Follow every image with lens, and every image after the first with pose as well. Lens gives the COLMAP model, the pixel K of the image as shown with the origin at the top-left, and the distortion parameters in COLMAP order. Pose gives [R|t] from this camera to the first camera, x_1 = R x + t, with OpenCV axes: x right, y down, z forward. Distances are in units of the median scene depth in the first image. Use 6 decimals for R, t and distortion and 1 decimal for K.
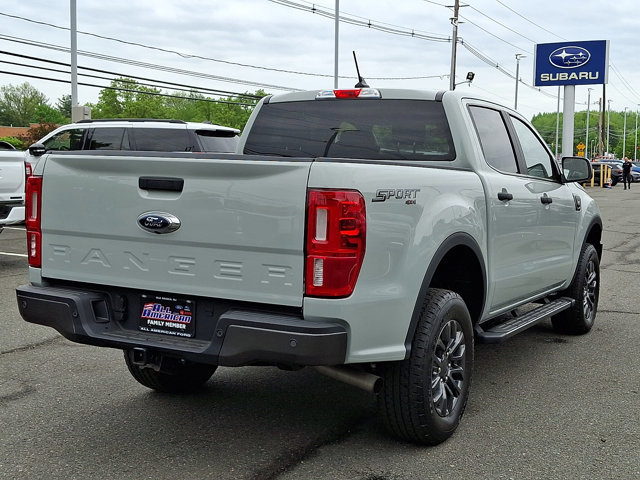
lens RADIAL K [[1032.1, 0, 310.4], [0, 1032.1, 239.9], [0, 0, 1]] dist [0.128763, -1.692175]
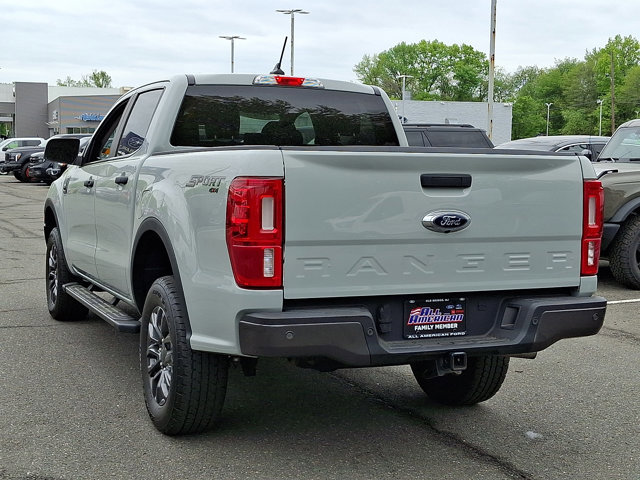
lens RADIAL K [[950.5, 0, 282.7], [0, 950.5, 220.3], [0, 0, 1]] dist [0.153589, -0.053093]
pose [[0.576543, -0.076277, 0.813499, -0.921345], [0.060260, 0.996891, 0.050765, -0.069104], [-0.814842, 0.019753, 0.579347, 0.596392]]
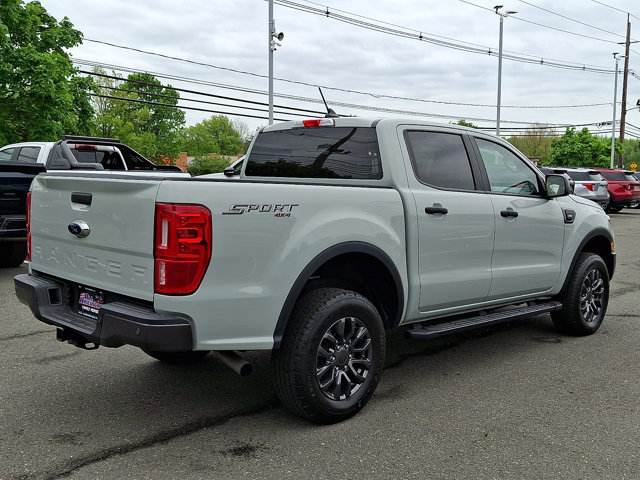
lens RADIAL K [[789.8, 0, 320.0], [0, 789.8, 240.0], [0, 0, 1]] dist [0.220217, -0.586831]
pose [[0.951195, 0.023299, -0.307710, 0.415673], [-0.022495, 0.999728, 0.006162, -0.014940], [0.307770, 0.001061, 0.951460, 0.161787]]
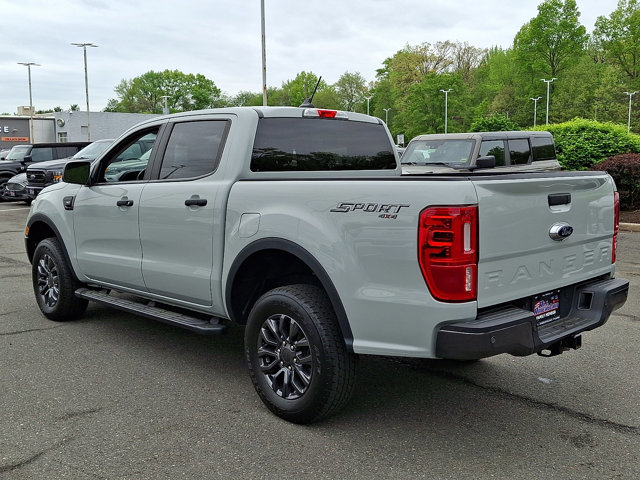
lens RADIAL K [[681.8, 0, 320.0], [0, 681.8, 240.0], [0, 0, 1]] dist [0.147415, -0.349488]
pose [[0.252733, -0.148568, 0.956062, -0.951074], [0.082342, 0.987858, 0.131742, -0.130950], [-0.964026, 0.045428, 0.261897, 1.028826]]
